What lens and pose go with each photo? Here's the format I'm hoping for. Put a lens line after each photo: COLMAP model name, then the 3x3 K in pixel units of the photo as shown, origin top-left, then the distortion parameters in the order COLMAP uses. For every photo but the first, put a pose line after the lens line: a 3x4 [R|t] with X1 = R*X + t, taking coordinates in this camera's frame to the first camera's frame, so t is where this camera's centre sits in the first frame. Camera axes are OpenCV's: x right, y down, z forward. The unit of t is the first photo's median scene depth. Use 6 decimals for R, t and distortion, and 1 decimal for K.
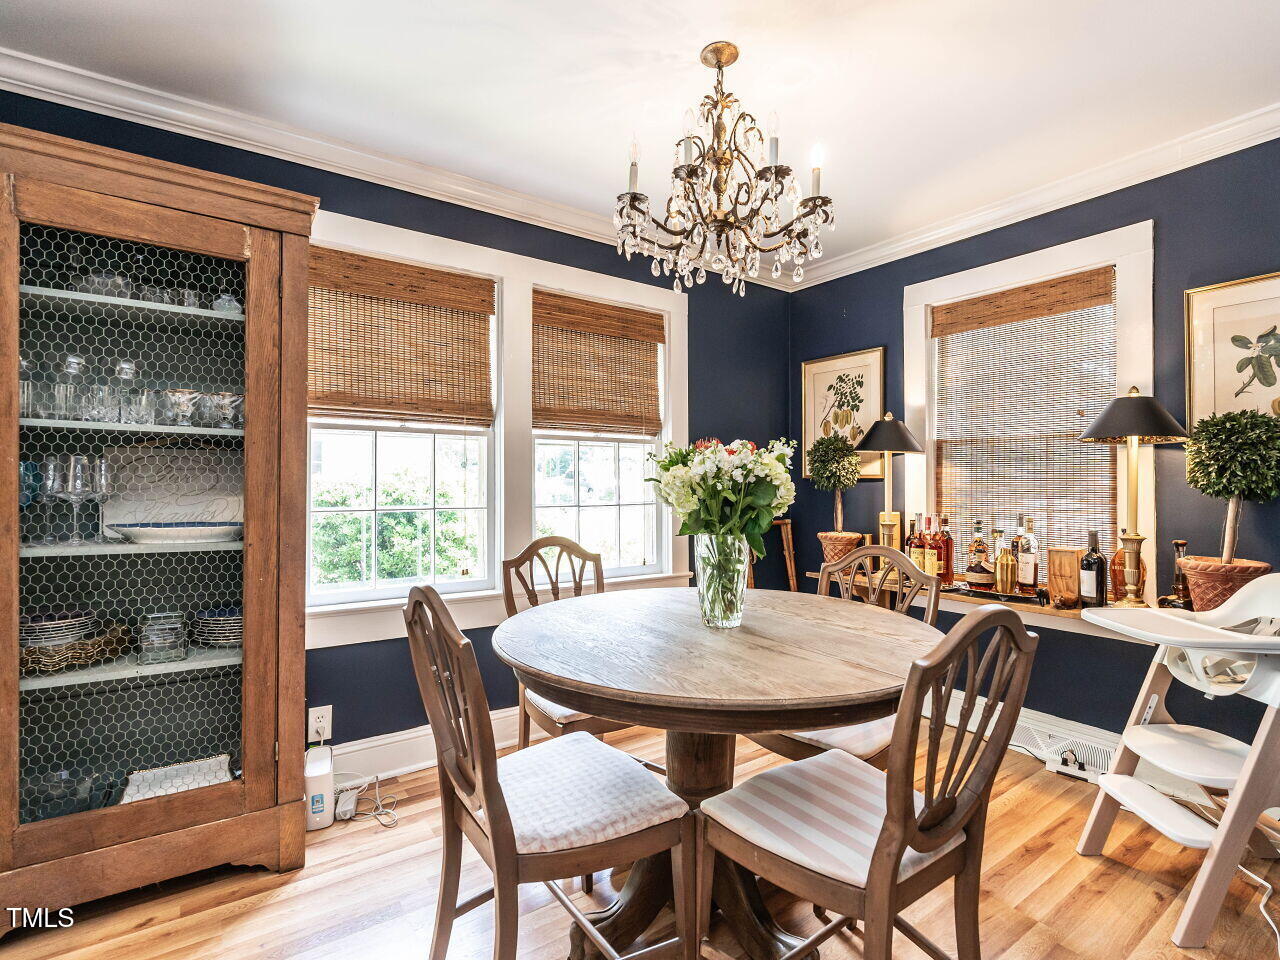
lens RADIAL K [[642.1, 0, 644.6], [0, 642.1, 479.8], [0, 0, 1]] dist [-0.001165, 0.000885]
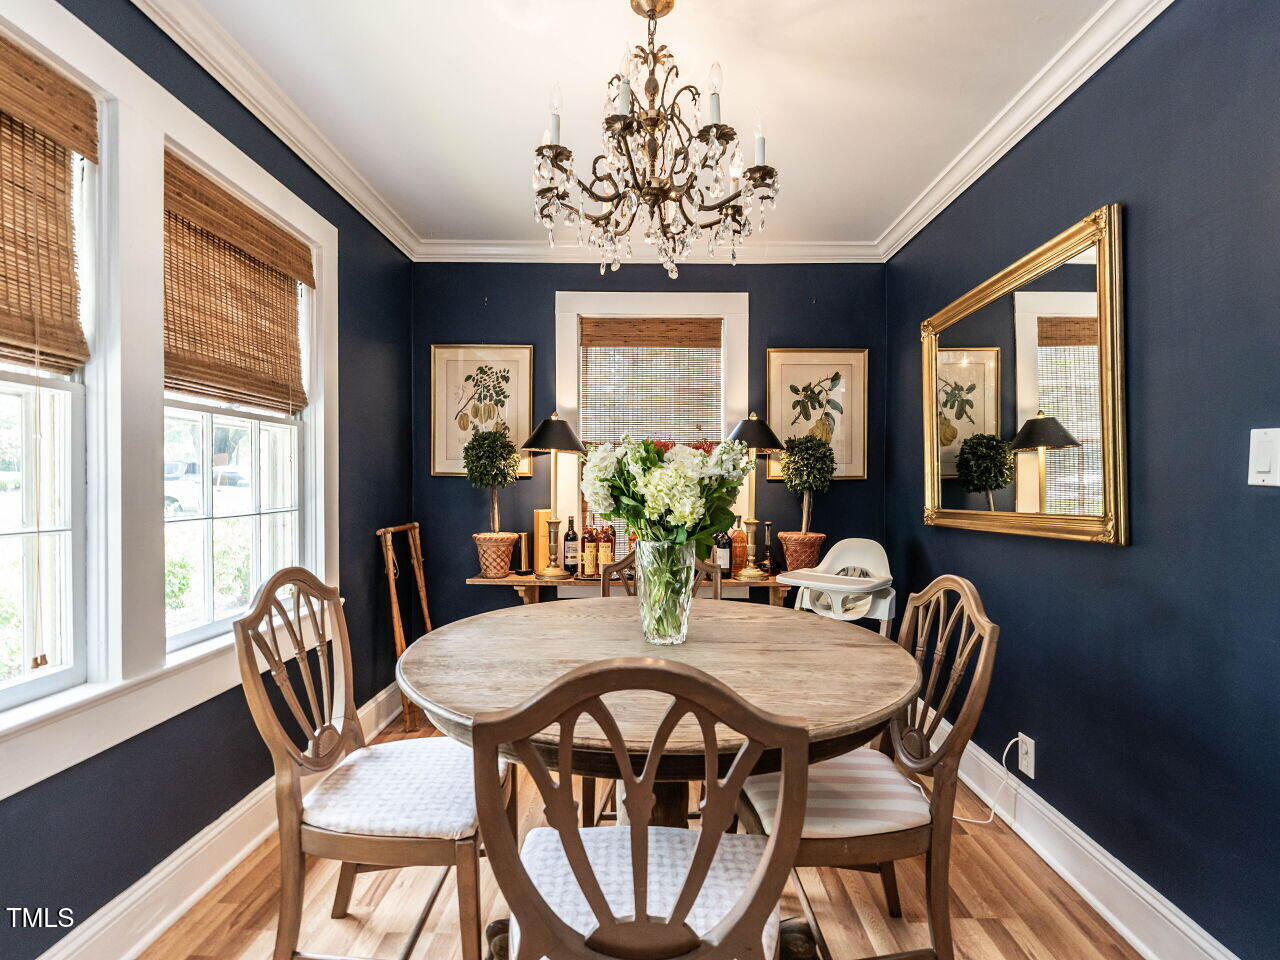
lens RADIAL K [[642.1, 0, 644.6], [0, 642.1, 479.8], [0, 0, 1]] dist [-0.001165, 0.000885]
pose [[0.574874, 0.002678, 0.818238, -0.434174], [-0.008811, 0.999957, 0.002918, -0.001943], [-0.818195, -0.008886, 0.574873, 0.346773]]
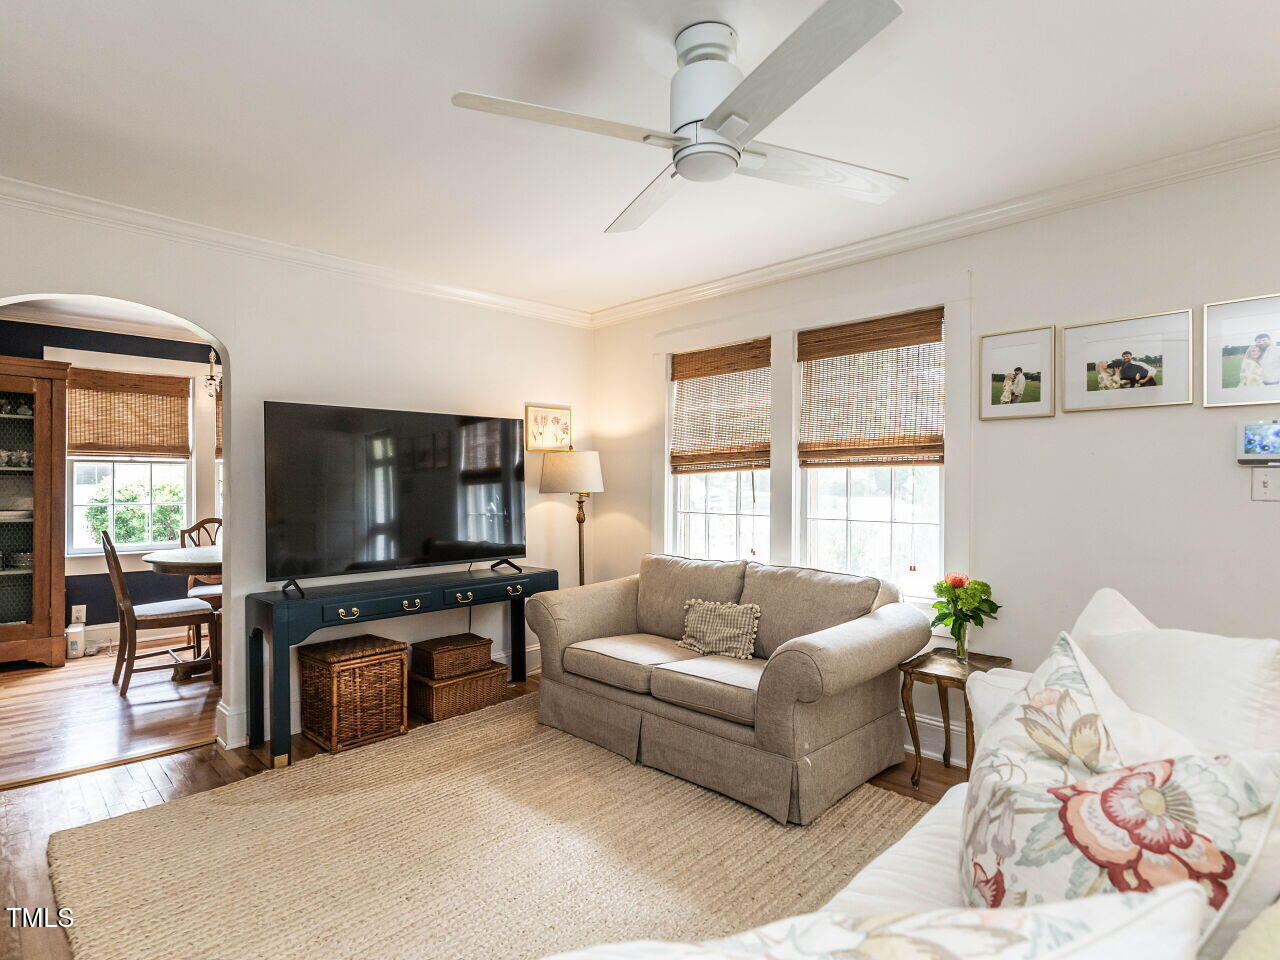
lens RADIAL K [[691.7, 0, 640.0], [0, 691.7, 480.0], [0, 0, 1]] dist [-0.001120, 0.000247]
pose [[0.988628, 0.001744, 0.150374, 0.780131], [-0.002851, 0.999970, 0.007145, -0.042595], [-0.150357, -0.007492, 0.988603, -1.200685]]
